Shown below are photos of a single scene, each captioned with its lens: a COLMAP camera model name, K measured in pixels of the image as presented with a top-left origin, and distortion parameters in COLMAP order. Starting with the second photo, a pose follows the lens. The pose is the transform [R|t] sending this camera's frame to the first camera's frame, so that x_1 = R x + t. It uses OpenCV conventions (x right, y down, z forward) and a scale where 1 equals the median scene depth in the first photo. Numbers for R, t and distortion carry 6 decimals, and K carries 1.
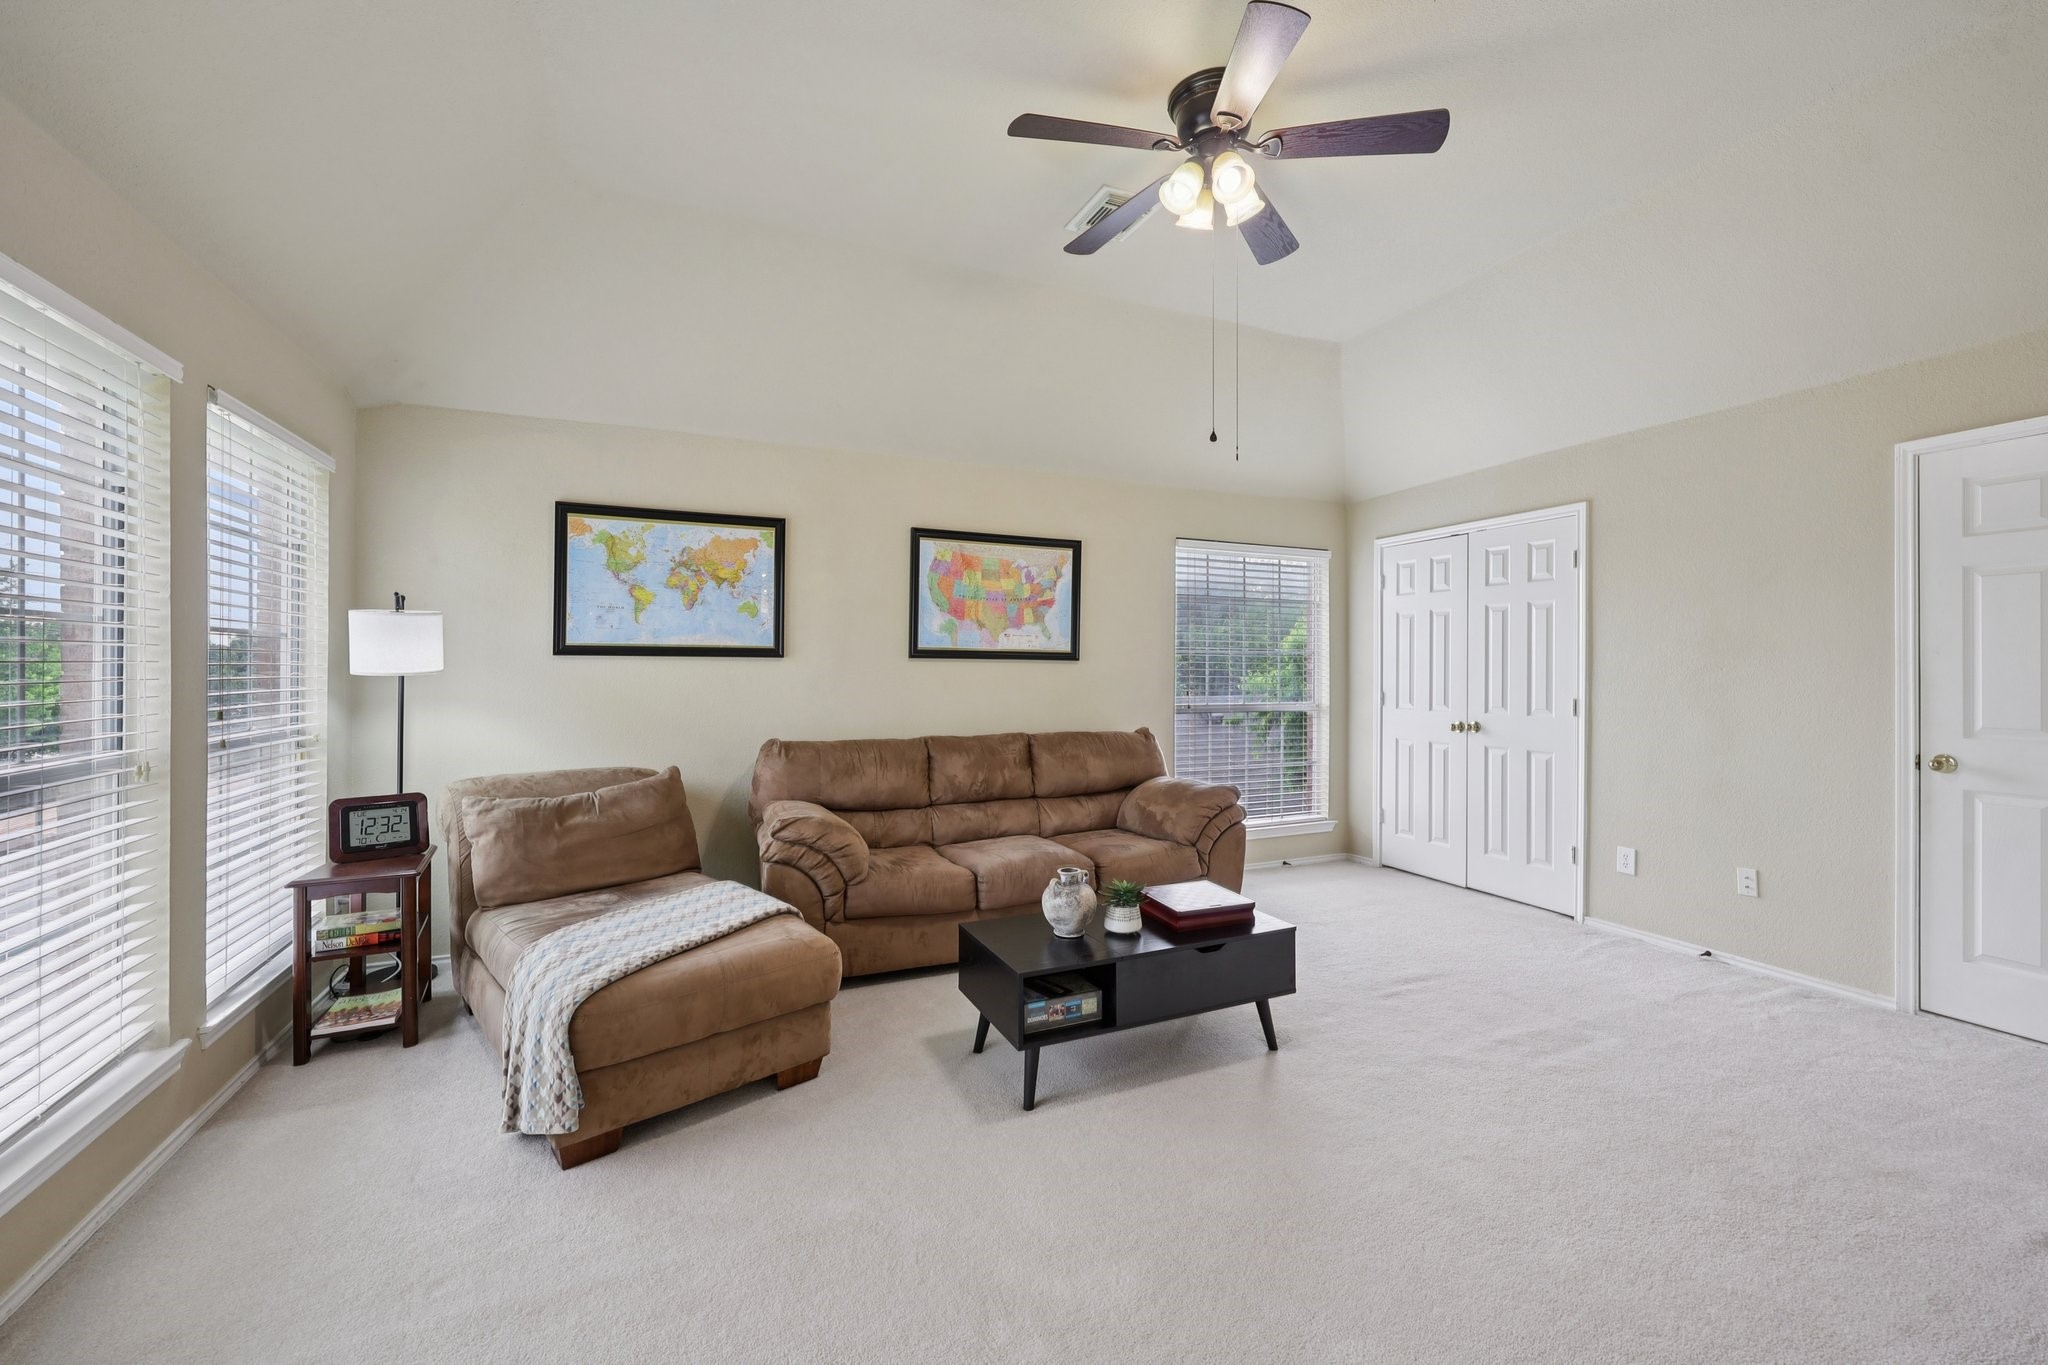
lens RADIAL K [[838.5, 0, 1033.6], [0, 838.5, 671.1], [0, 0, 1]] dist [0.003376, 0.000198]
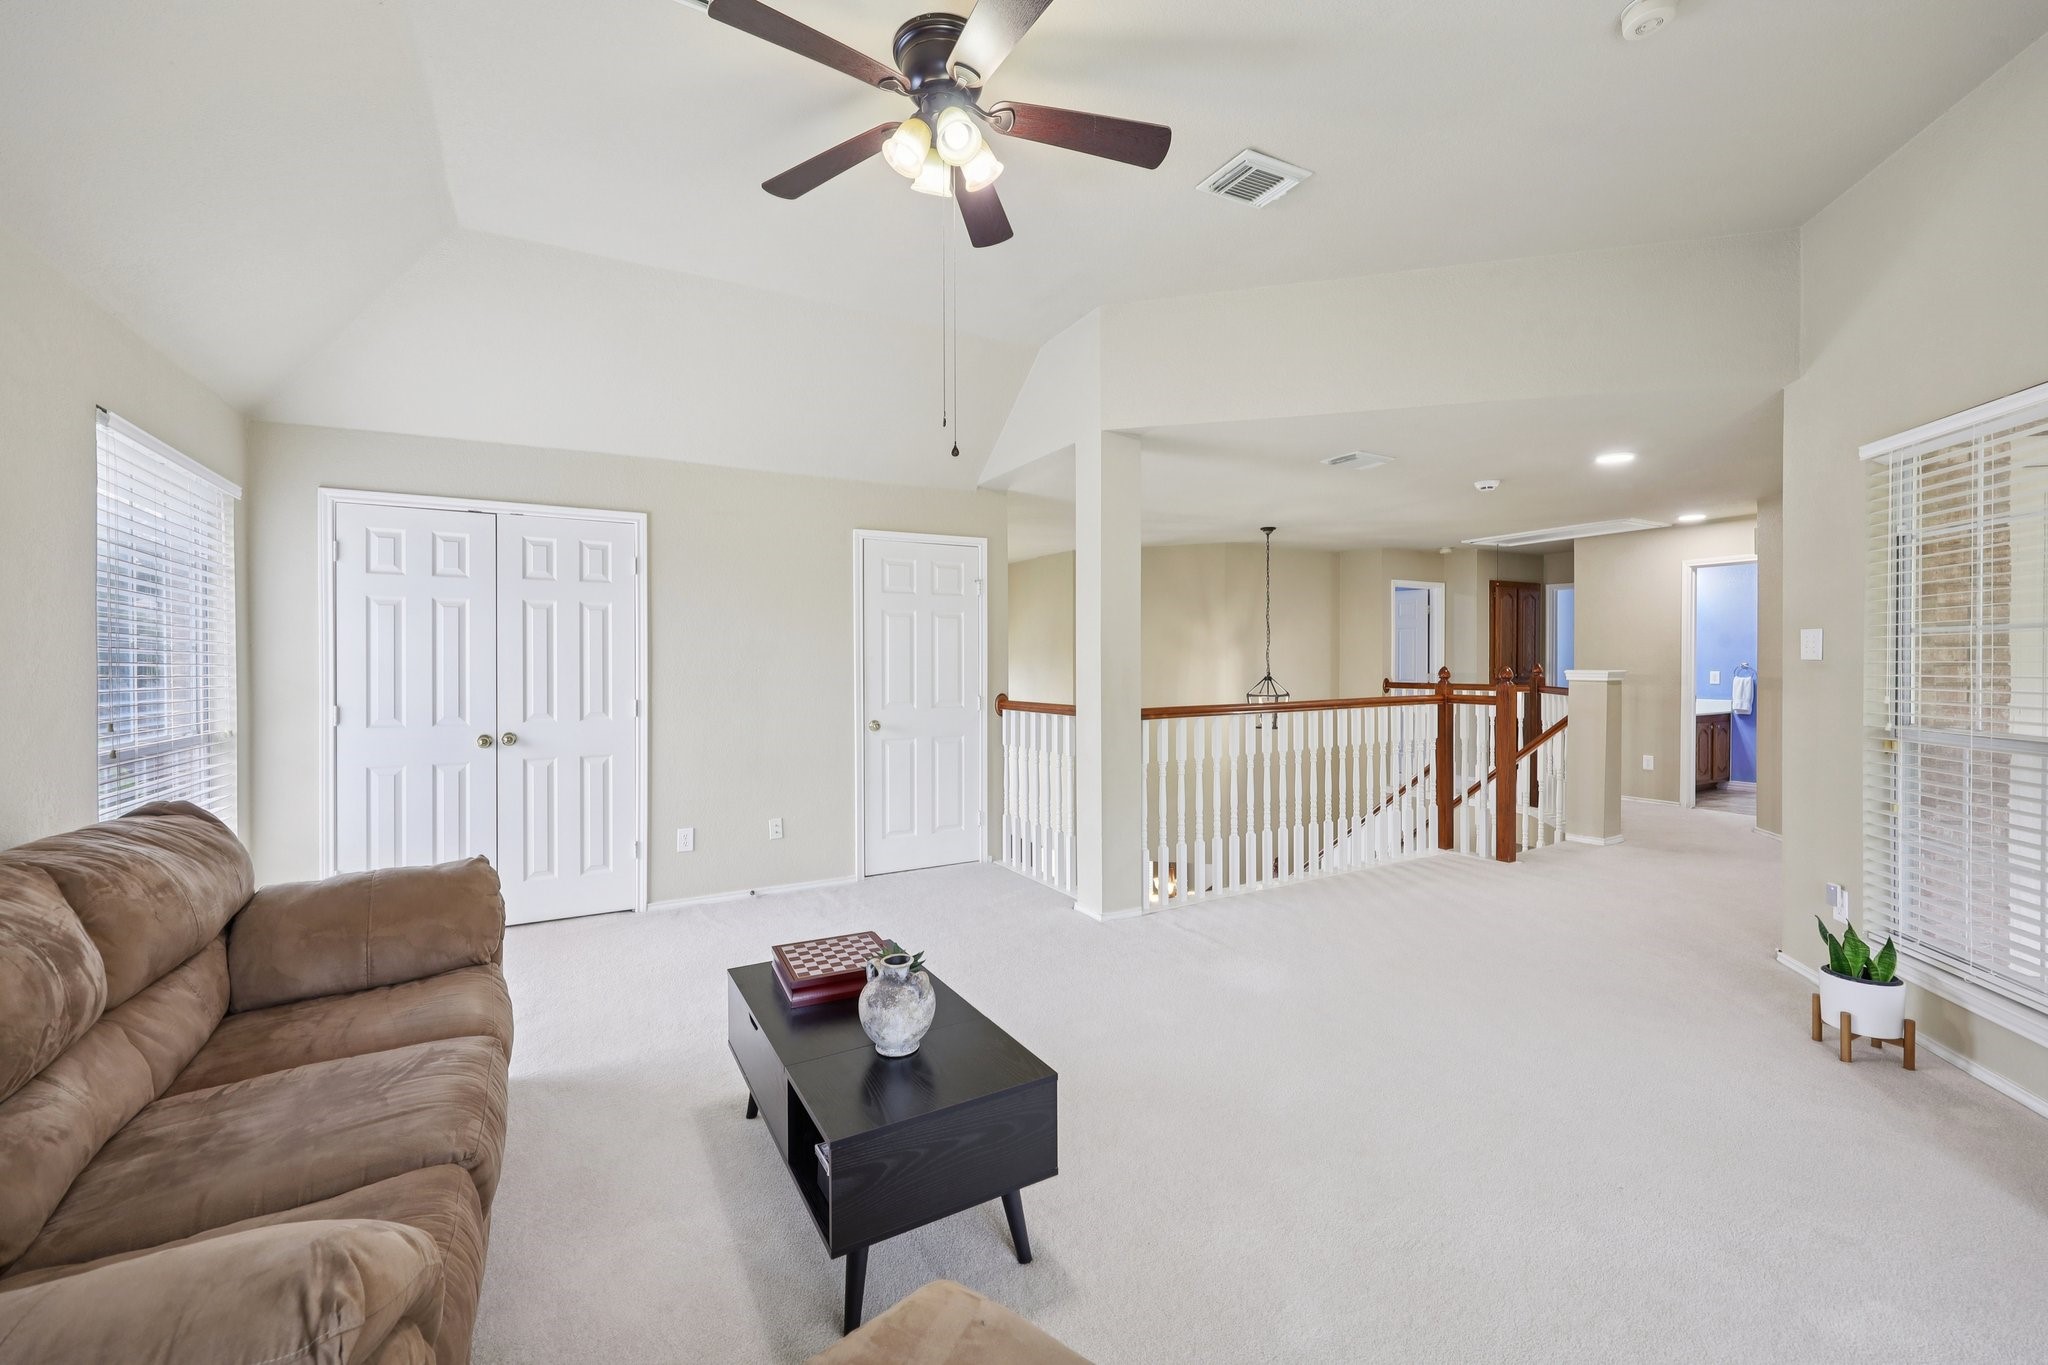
lens RADIAL K [[838.5, 0, 1024.1], [0, 838.5, 668.9], [0, 0, 1]] dist [0.003376, 0.000198]
pose [[-0.107677, -0.012586, 0.994106, -0.450782], [0.004019, 0.999906, 0.013095, -0.017775], [-0.994178, 0.005405, -0.107616, 0.640774]]
